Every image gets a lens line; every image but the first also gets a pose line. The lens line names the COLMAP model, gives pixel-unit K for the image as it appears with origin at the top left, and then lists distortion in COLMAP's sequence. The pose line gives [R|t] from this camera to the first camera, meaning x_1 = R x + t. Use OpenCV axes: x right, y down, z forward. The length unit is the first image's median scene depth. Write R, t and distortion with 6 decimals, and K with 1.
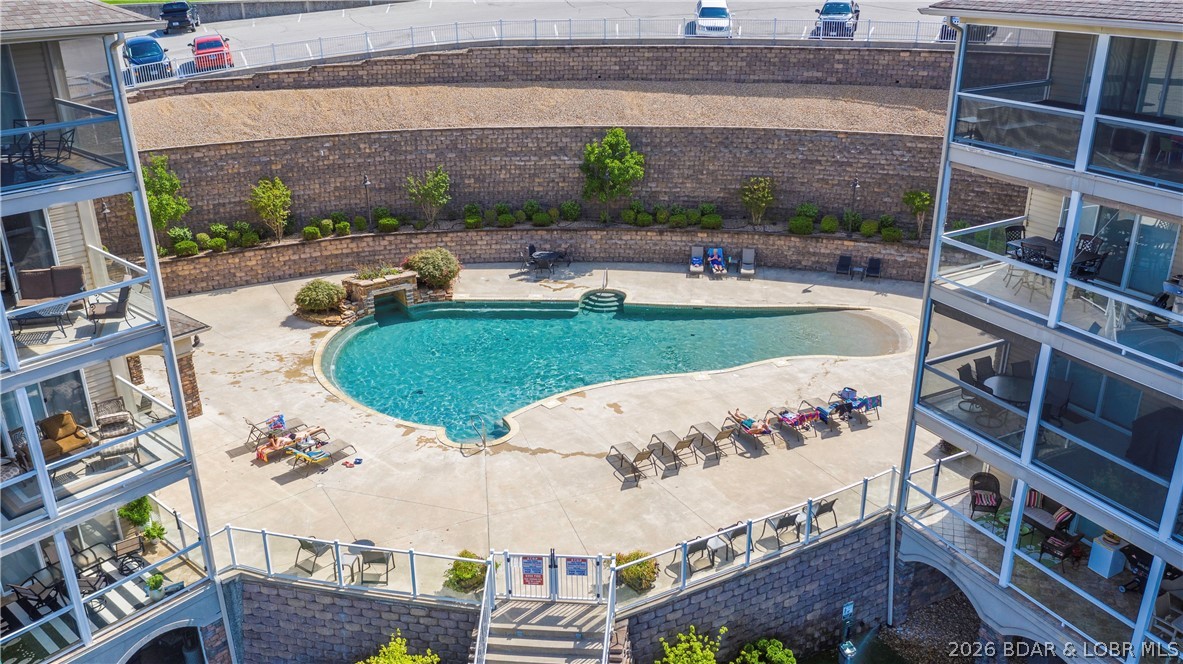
lens RADIAL K [[936.6, 0, 591.5], [0, 936.6, 332.0], [0, 0, 1]] dist [-0.022846, 0.016512]
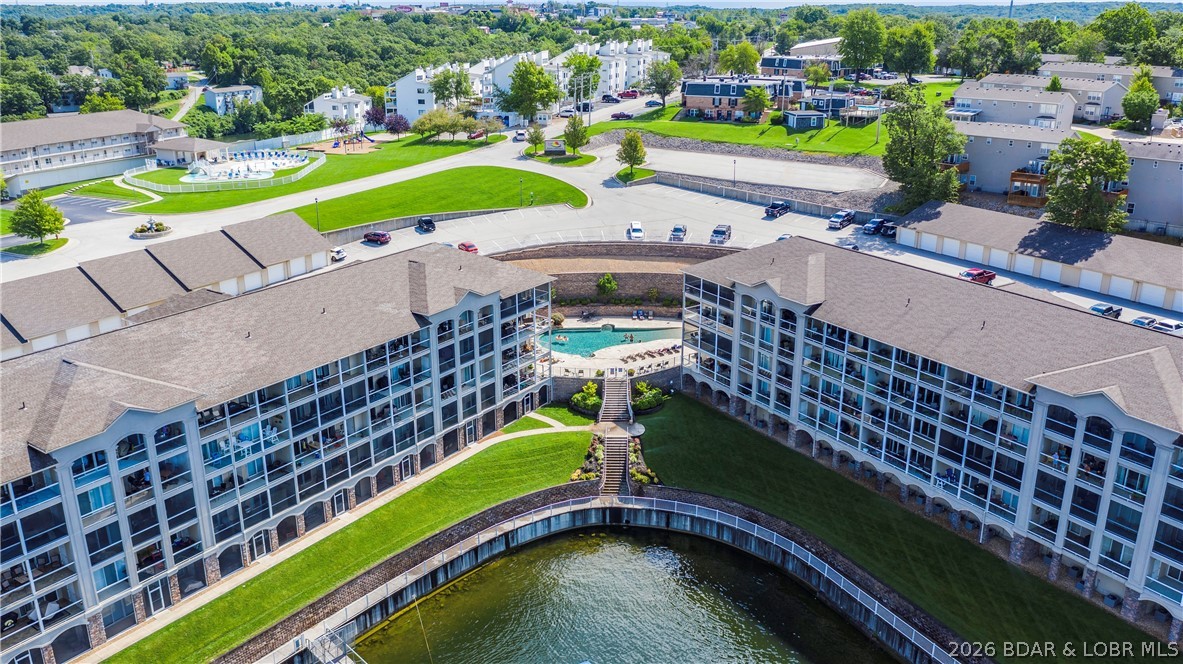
lens RADIAL K [[936.6, 0, 591.5], [0, 936.6, 332.0], [0, 0, 1]] dist [-0.022846, 0.016512]
pose [[0.995160, -0.020528, 0.096104, -0.366130], [0.026611, 0.997693, -0.062451, 0.189938], [-0.094600, 0.064706, 0.993410, -2.304291]]
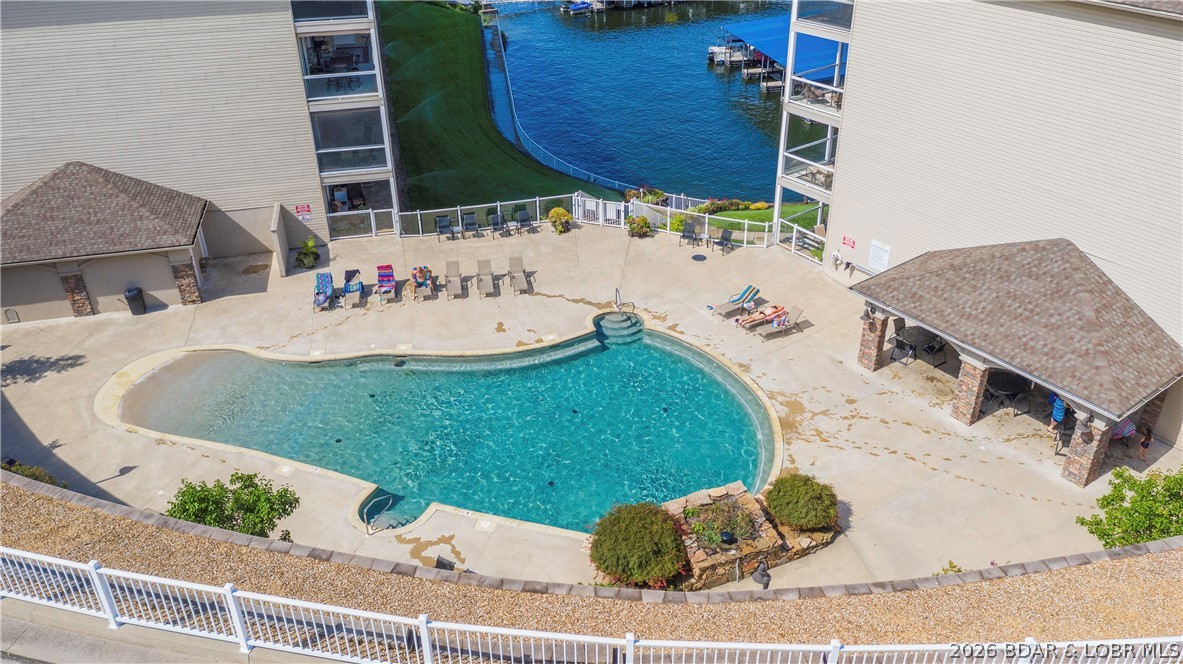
lens RADIAL K [[936.6, 0, 591.5], [0, 936.6, 332.0], [0, 0, 1]] dist [-0.022846, 0.016512]
pose [[-0.969278, -0.104666, 0.222589, -0.259535], [0.115184, 0.606445, 0.786739, -0.619149], [-0.217333, 0.788207, -0.575757, 1.232183]]
